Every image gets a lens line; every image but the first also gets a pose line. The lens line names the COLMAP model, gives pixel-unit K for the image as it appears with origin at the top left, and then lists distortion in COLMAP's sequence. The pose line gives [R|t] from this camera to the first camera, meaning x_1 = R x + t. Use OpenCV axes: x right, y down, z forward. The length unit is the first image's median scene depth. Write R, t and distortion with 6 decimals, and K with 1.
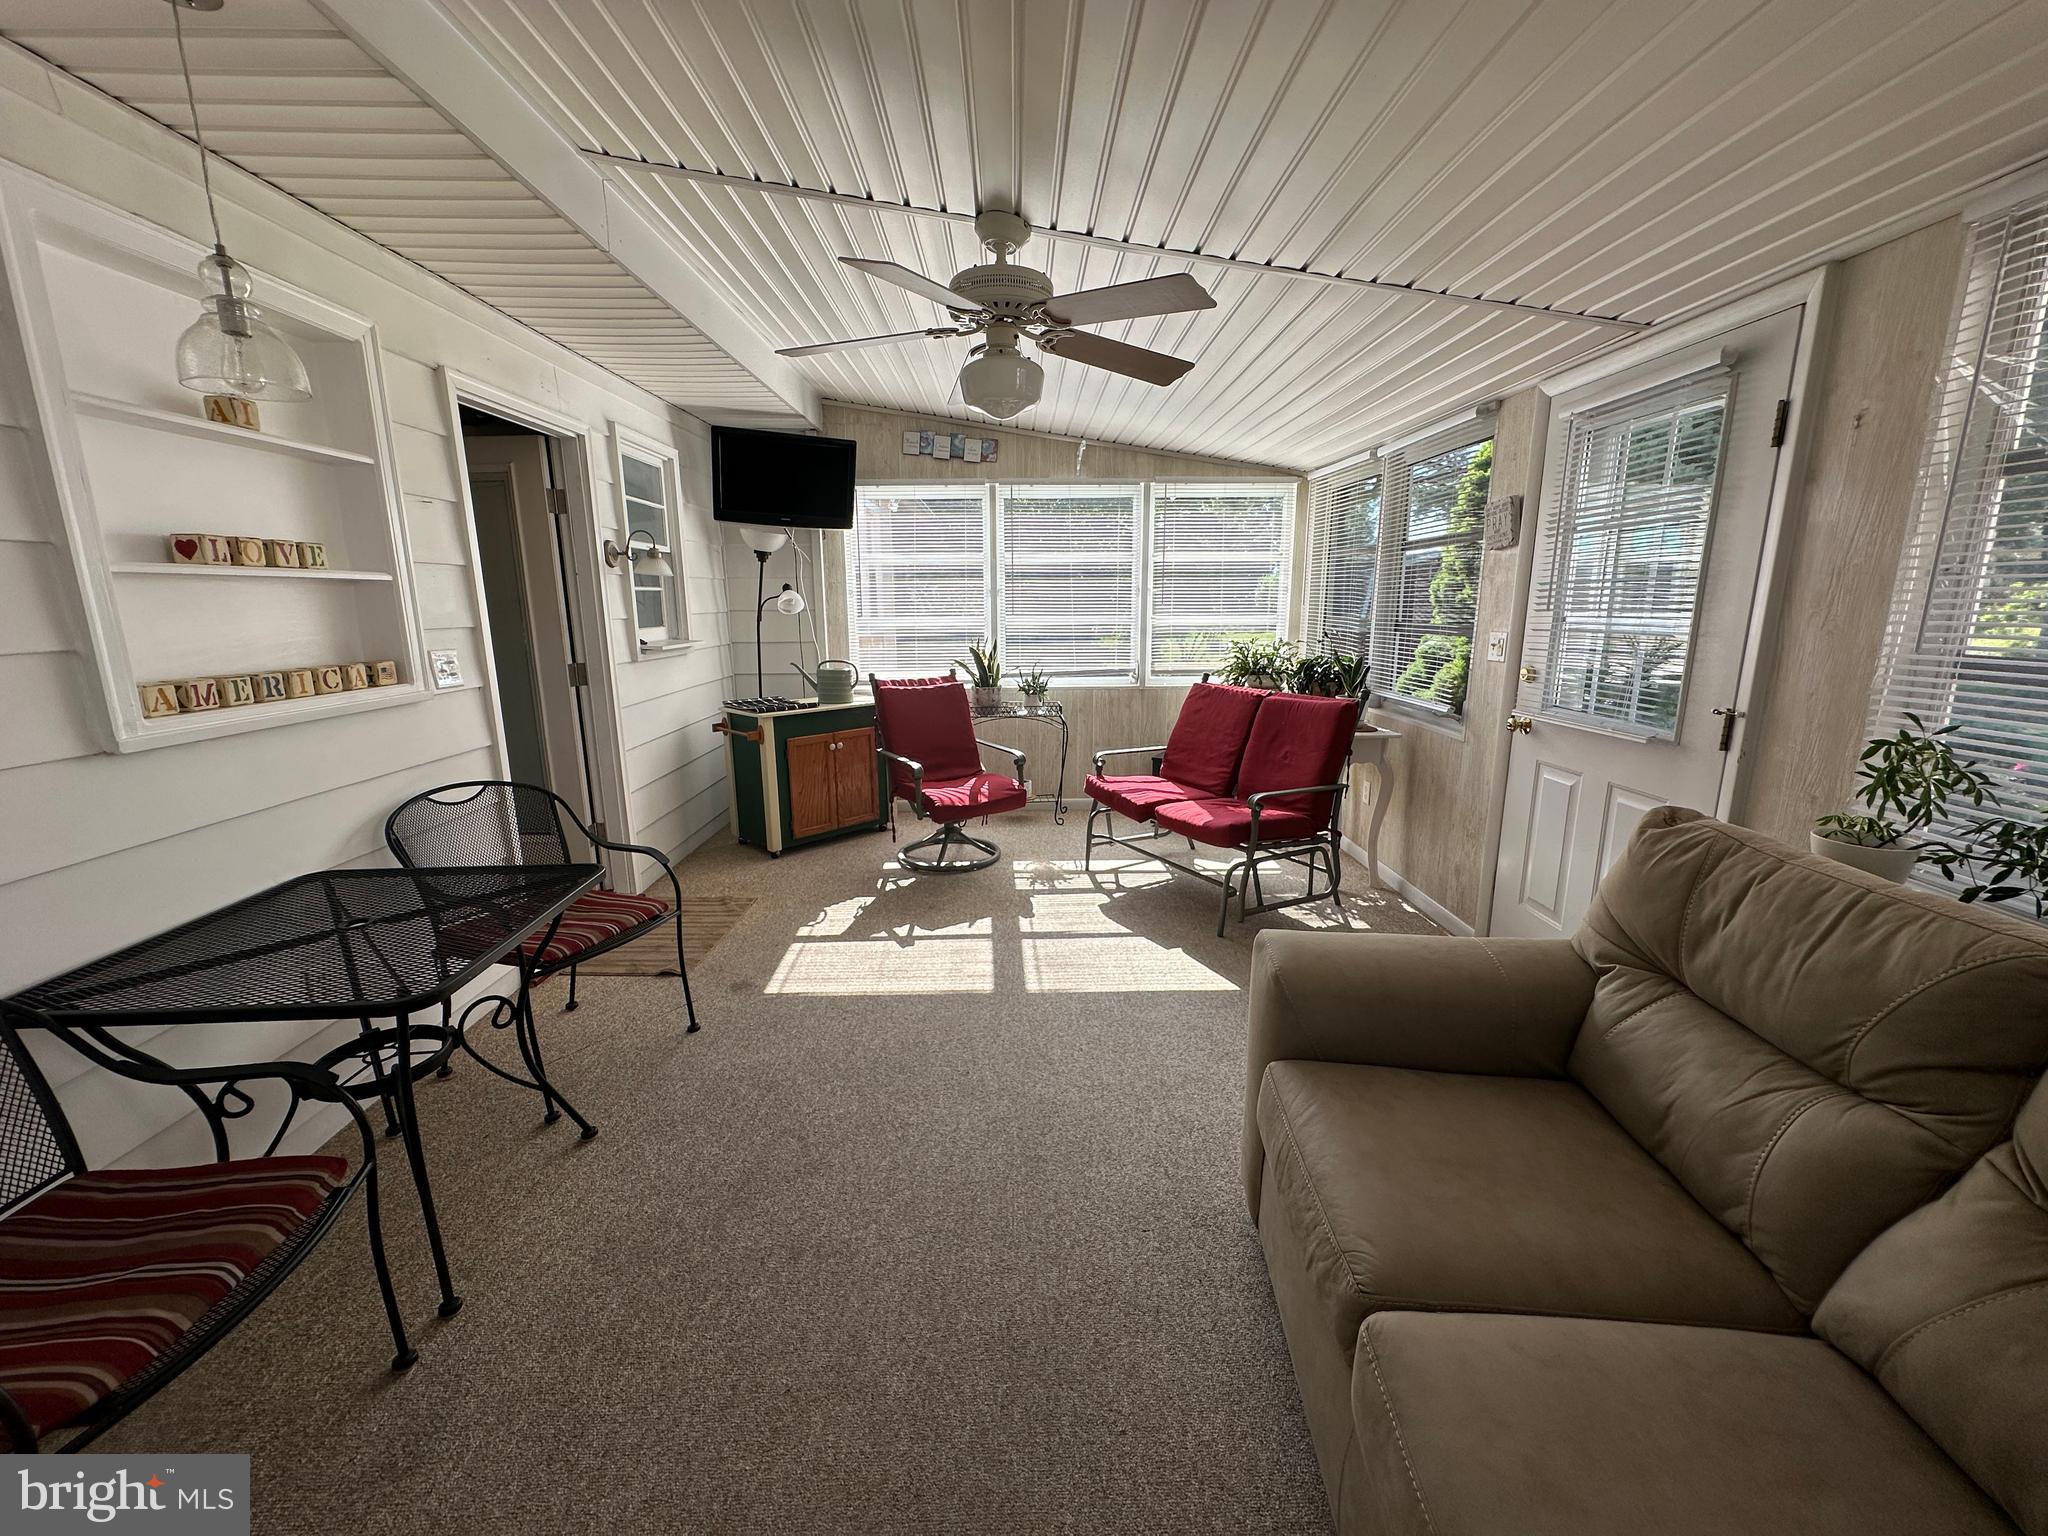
lens RADIAL K [[816.1, 0, 1027.2], [0, 816.1, 768.0], [0, 0, 1]] dist [-0.002950, 0.000967]
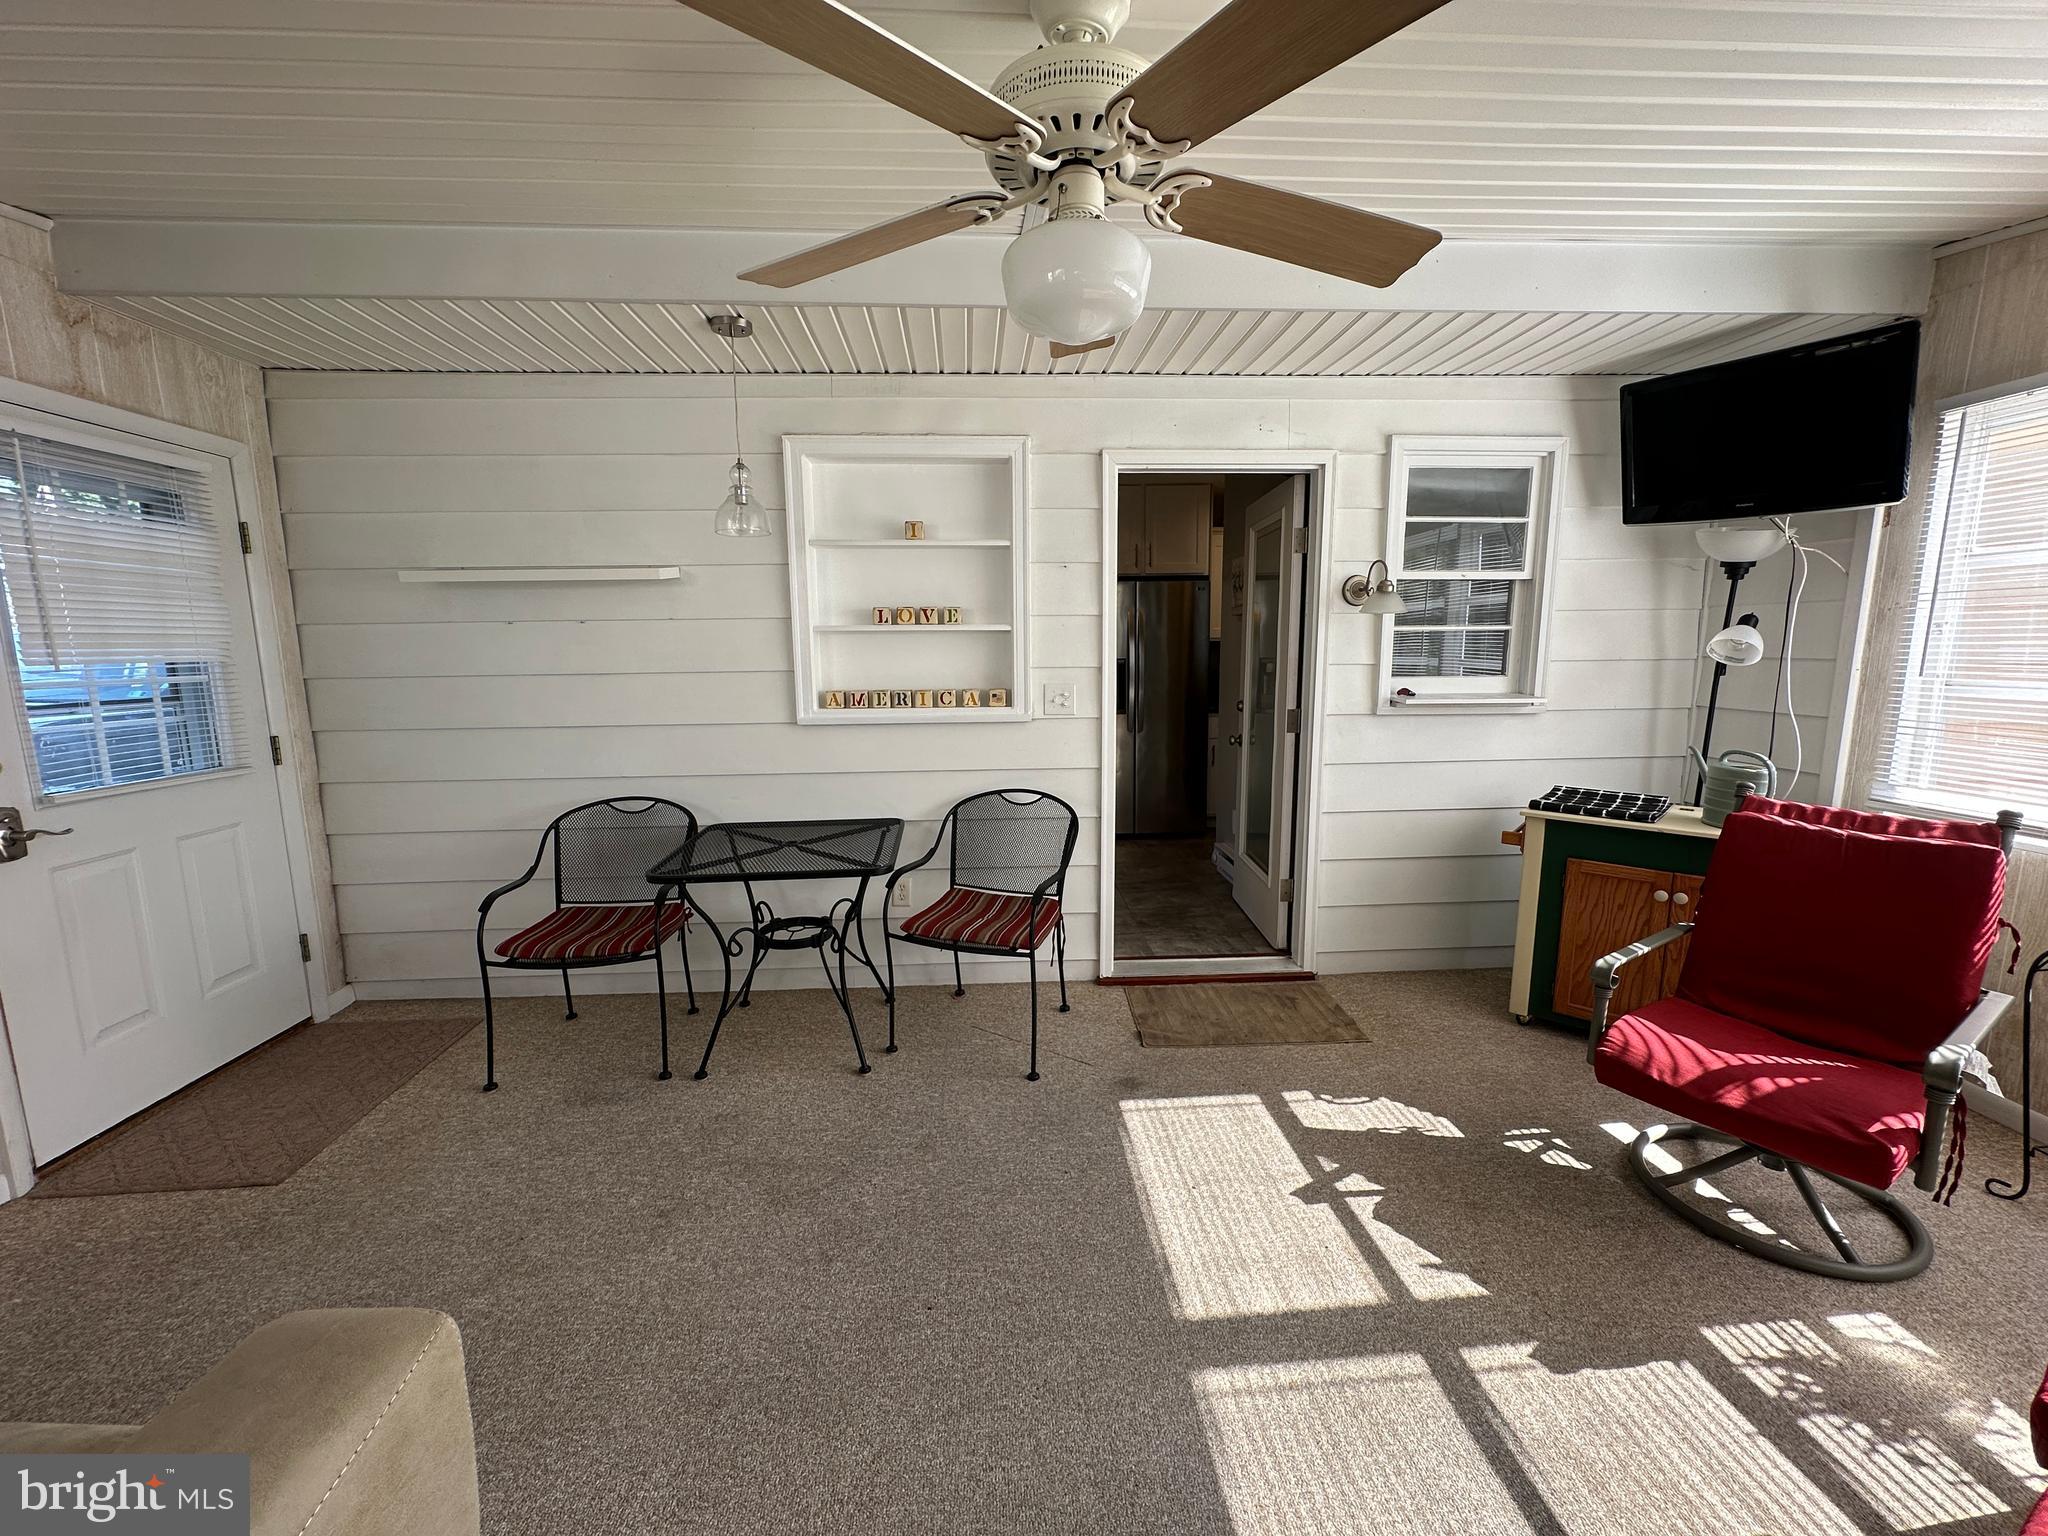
lens RADIAL K [[816.1, 0, 1021.8], [0, 816.1, 769.8], [0, 0, 1]] dist [-0.002950, 0.000967]
pose [[0.033337, 0.160371, -0.986494, 0.367304], [-0.196673, 0.968796, 0.150847, -0.135494], [0.979902, 0.188988, 0.063838, 0.617078]]
